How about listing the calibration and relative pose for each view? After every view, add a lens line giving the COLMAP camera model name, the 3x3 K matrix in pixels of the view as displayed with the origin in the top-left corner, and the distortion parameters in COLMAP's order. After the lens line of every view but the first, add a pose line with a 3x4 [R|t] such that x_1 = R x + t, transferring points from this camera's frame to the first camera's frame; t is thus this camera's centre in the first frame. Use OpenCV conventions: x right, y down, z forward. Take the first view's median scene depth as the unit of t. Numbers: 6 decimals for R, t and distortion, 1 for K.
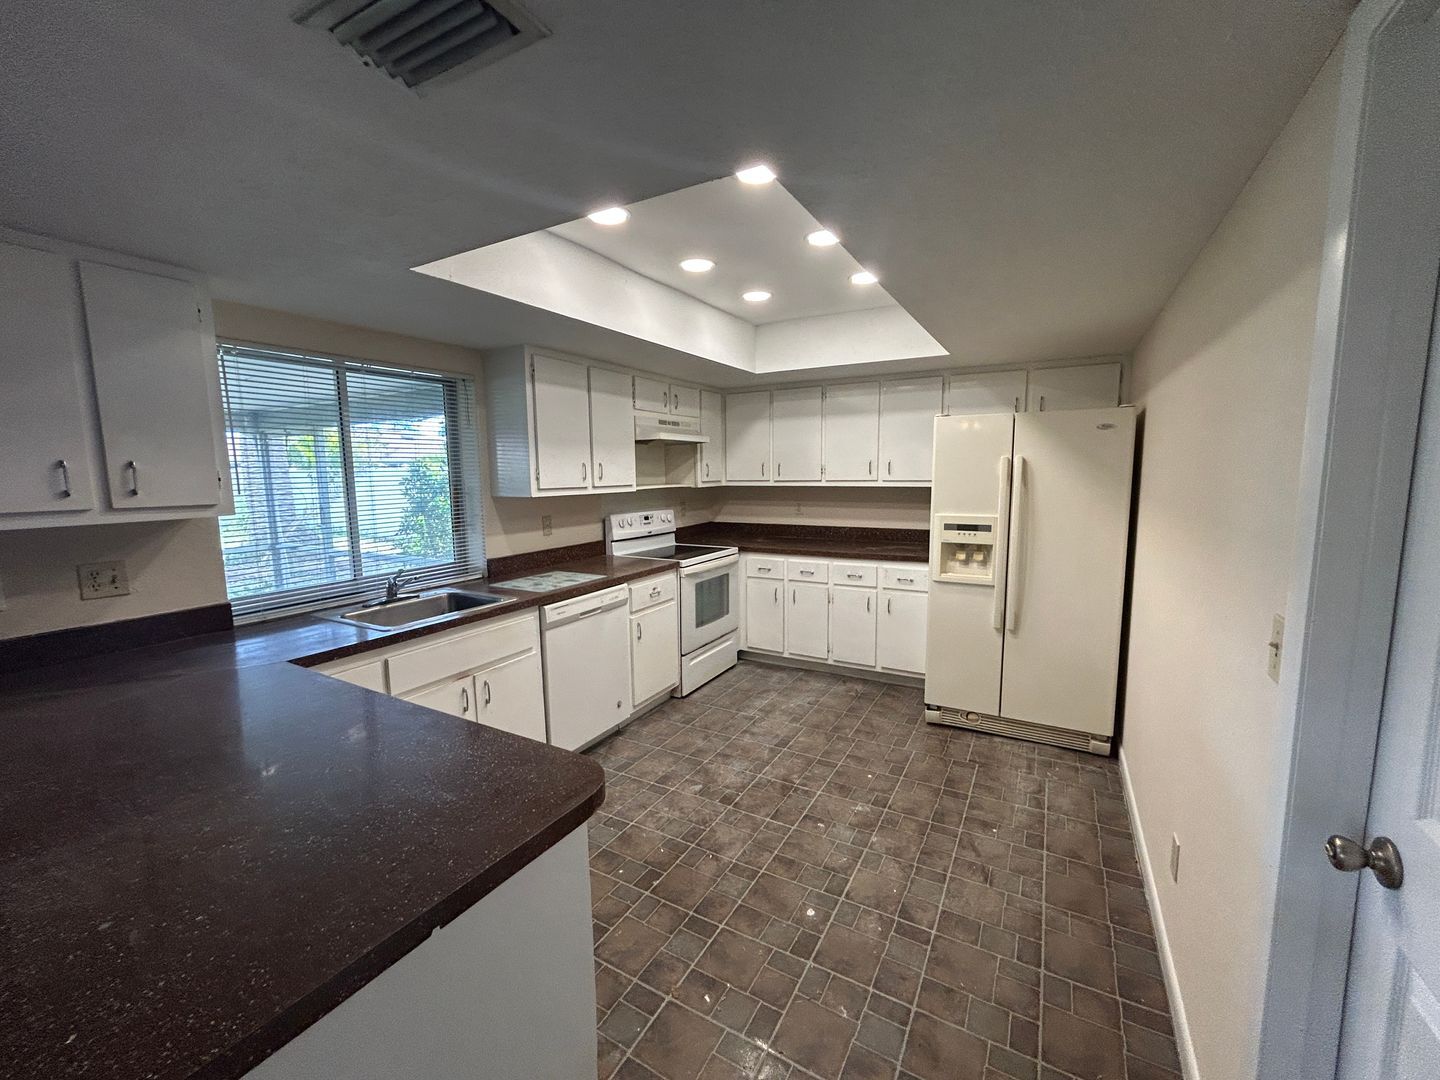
lens RADIAL K [[583.5, 0, 720.0], [0, 583.5, 540.0], [0, 0, 1]] dist [-0.001218, 0.000334]
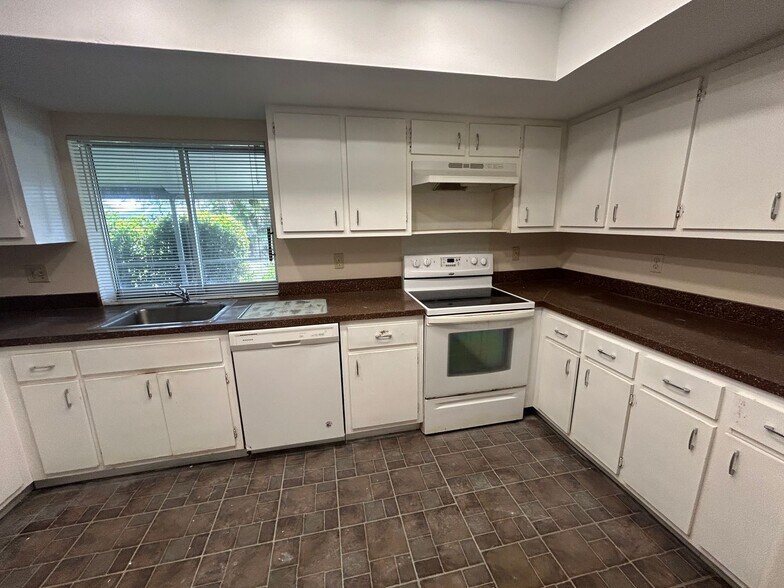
lens RADIAL K [[317.7, 0, 392.0], [0, 317.7, 294.0], [0, 0, 1]] dist [-0.001218, 0.000334]
pose [[0.666123, 0.169902, -0.726232, 0.267210], [-0.083211, 0.984559, 0.154014, -0.064007], [0.741185, -0.042162, 0.669975, 0.571977]]
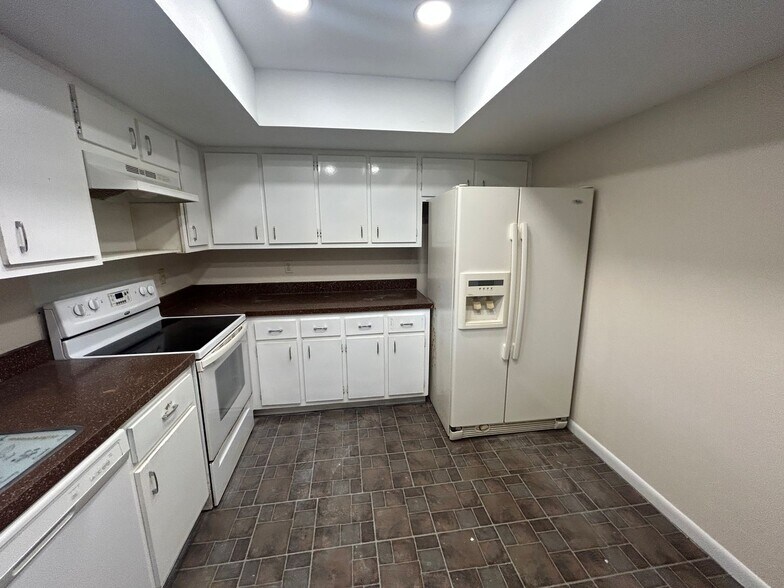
lens RADIAL K [[317.7, 0, 392.0], [0, 317.7, 294.0], [0, 0, 1]] dist [-0.001218, 0.000334]
pose [[0.790891, -0.113292, 0.601378, -0.101508], [0.069281, 0.992972, 0.095950, -0.060893], [-0.608022, -0.034222, 0.793182, 0.486345]]
